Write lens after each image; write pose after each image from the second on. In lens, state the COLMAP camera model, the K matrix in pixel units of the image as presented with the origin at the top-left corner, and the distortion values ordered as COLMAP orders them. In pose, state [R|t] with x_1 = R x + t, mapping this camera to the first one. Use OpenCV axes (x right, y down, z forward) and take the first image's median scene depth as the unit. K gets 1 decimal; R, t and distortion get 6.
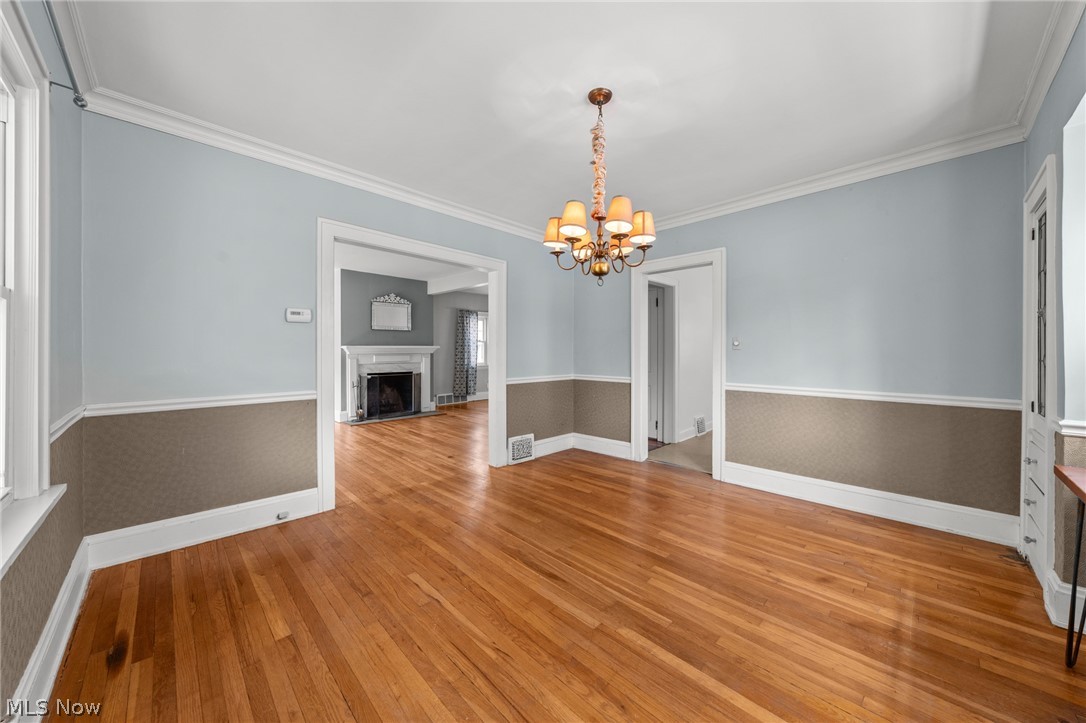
lens RADIAL K [[388.9, 0, 555.3], [0, 388.9, 340.5], [0, 0, 1]] dist [-0.002580, -0.000469]
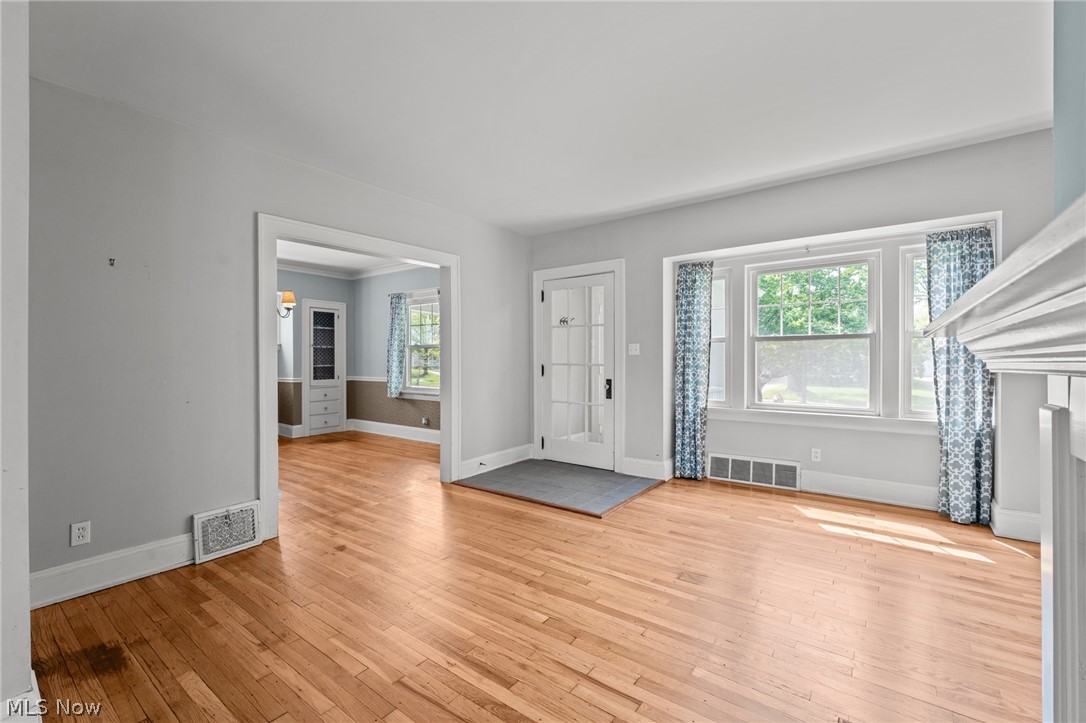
lens RADIAL K [[465.8, 0, 550.4], [0, 465.8, 363.4], [0, 0, 1]] dist [0.001589, 0.000397]
pose [[-0.991190, 0.002531, -0.132424, -0.317518], [0.004922, 0.999831, -0.017731, 0.033007], [0.132357, -0.018227, -0.991035, 1.129169]]
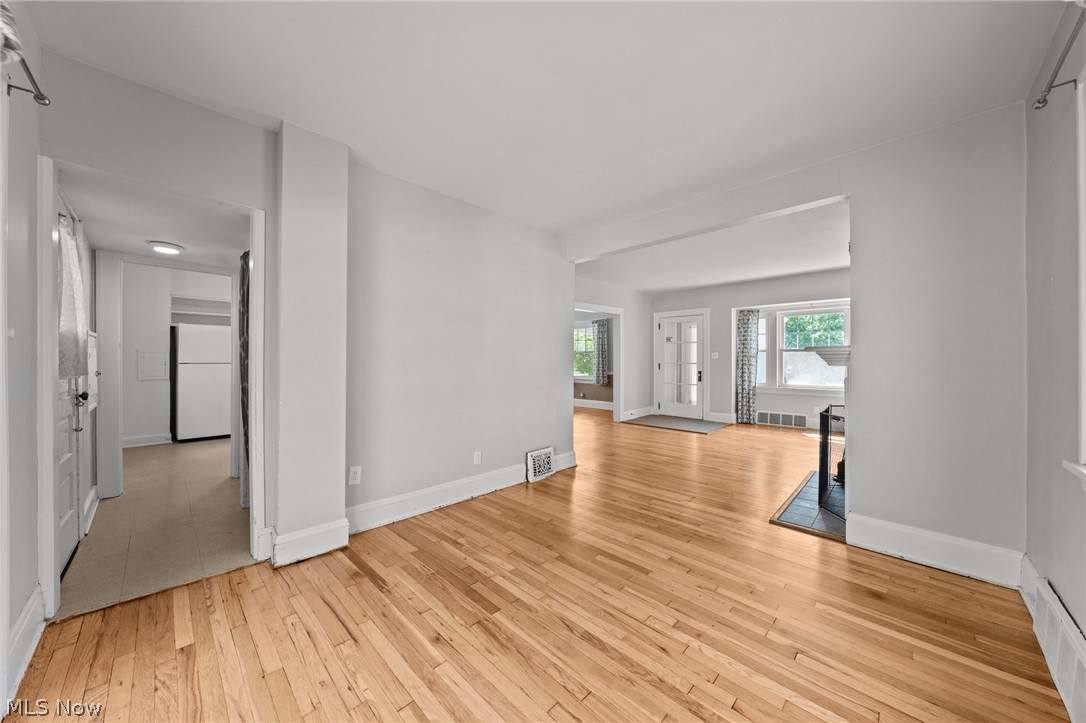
lens RADIAL K [[388.9, 0, 543.1], [0, 388.9, 358.8], [0, 0, 1]] dist [-0.002580, -0.000469]
pose [[-0.999990, -0.001305, 0.004304, -0.054445], [-0.001426, 0.999602, -0.028164, 0.041552], [-0.004266, -0.028169, -0.999594, 1.556951]]
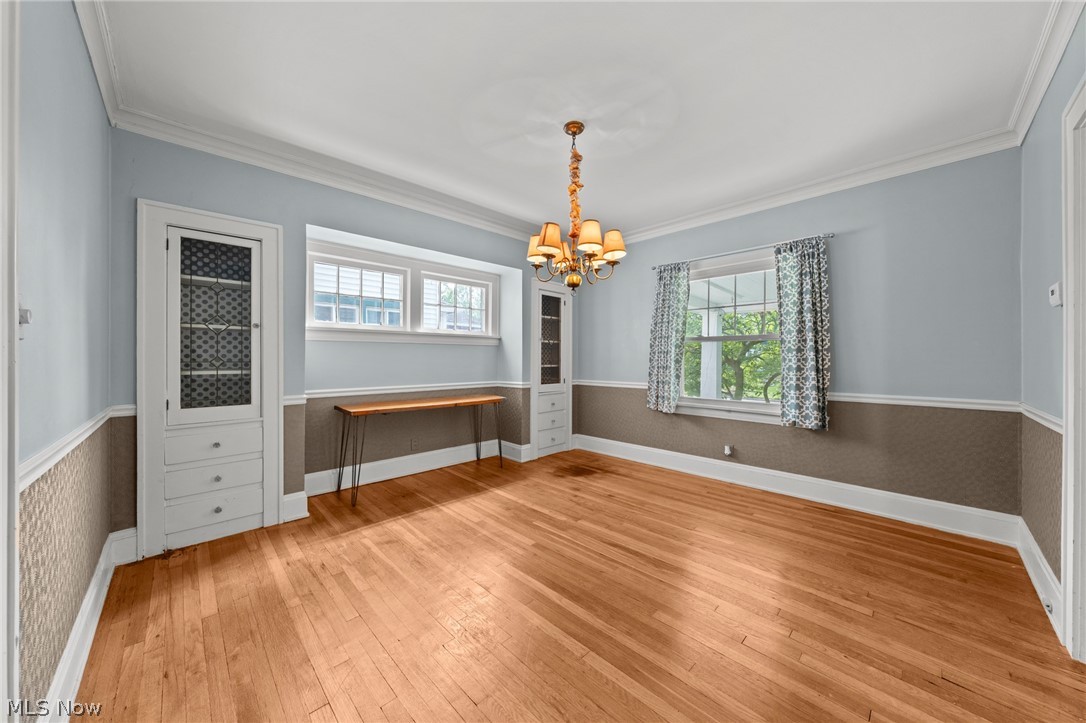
lens RADIAL K [[388.9, 0, 552.6], [0, 388.9, 359.1], [0, 0, 1]] dist [-0.002580, -0.000469]
pose [[-0.999920, -0.002036, 0.012469, 0.051123], [-0.002355, 0.999669, -0.025634, 0.022210], [-0.012413, -0.025661, -0.999594, 0.677903]]
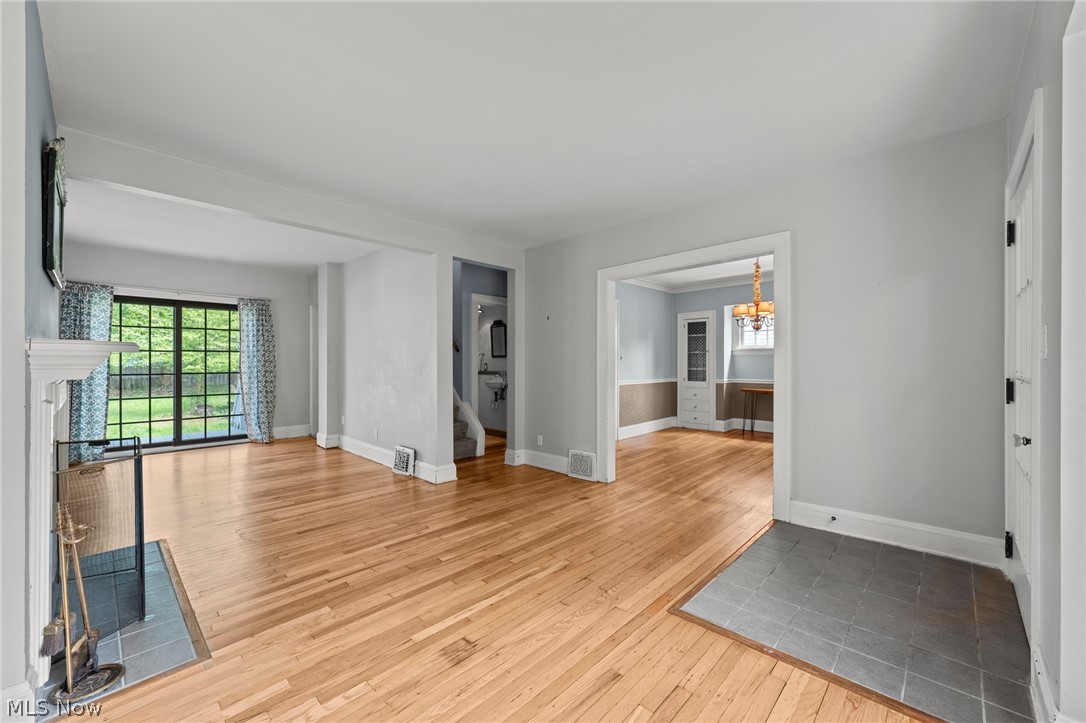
lens RADIAL K [[418.2, 0, 536.7], [0, 418.2, 360.6], [0, 0, 1]] dist [-0.011304, 0.000720]
pose [[0.006753, 0.002469, 0.999974, -0.736005], [-0.028915, 0.999579, -0.002273, 0.018881], [-0.999559, -0.028898, 0.006821, 0.726117]]
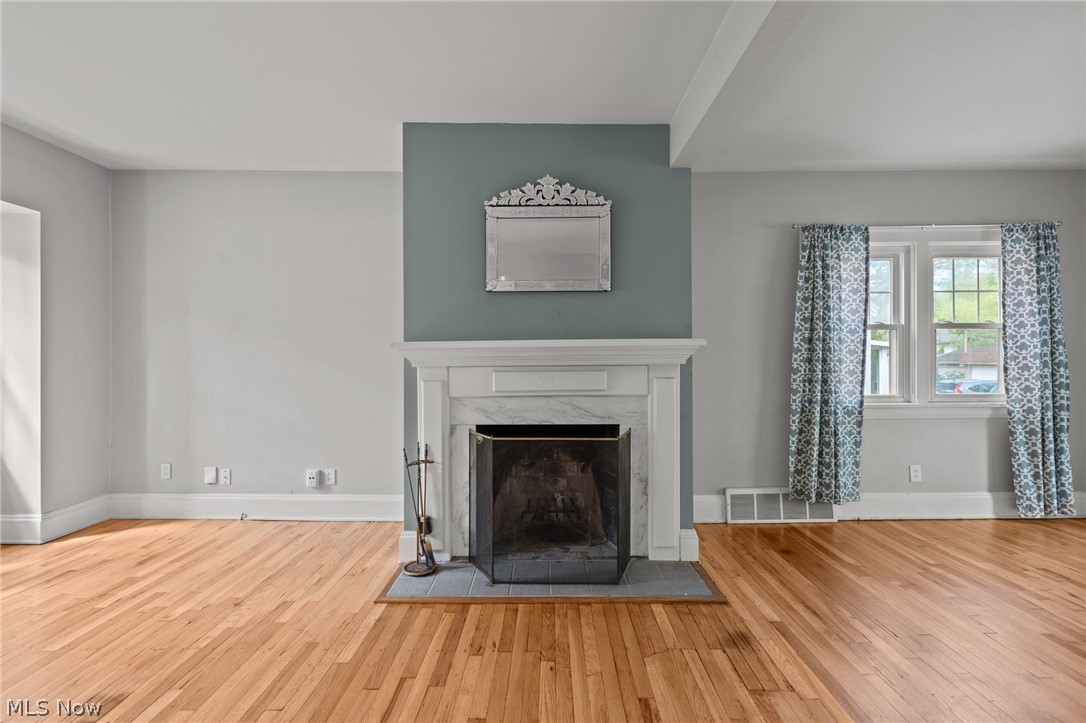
lens RADIAL K [[478.9, 0, 550.2], [0, 478.9, 360.2], [0, 0, 1]] dist [0.001893, -0.000928]
pose [[0.699306, -0.005996, -0.714797, -0.146559], [0.024088, 0.999595, 0.015181, 0.025460], [0.714417, -0.027835, 0.699167, 0.770658]]
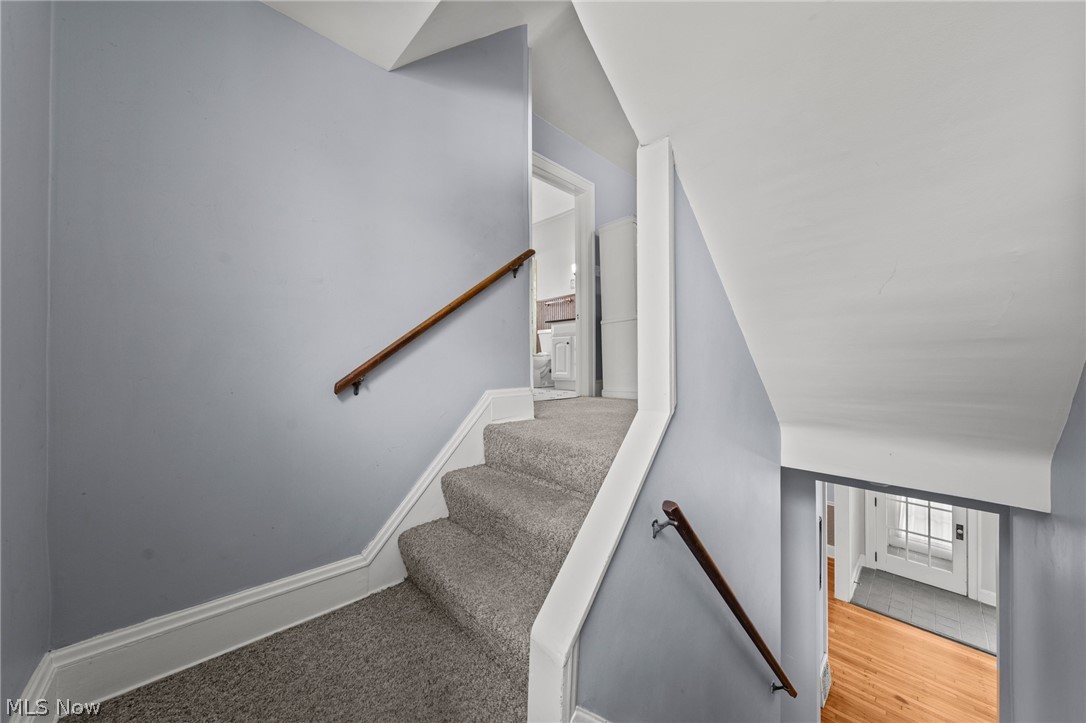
lens RADIAL K [[369.2, 0, 545.2], [0, 369.2, 358.3], [0, 0, 1]] dist [-0.006513, 0.000367]
pose [[-0.999527, 0.004273, 0.030452, 0.304168], [0.003153, 0.999320, -0.036724, -0.263503], [-0.030588, -0.036611, -0.998861, 1.209265]]
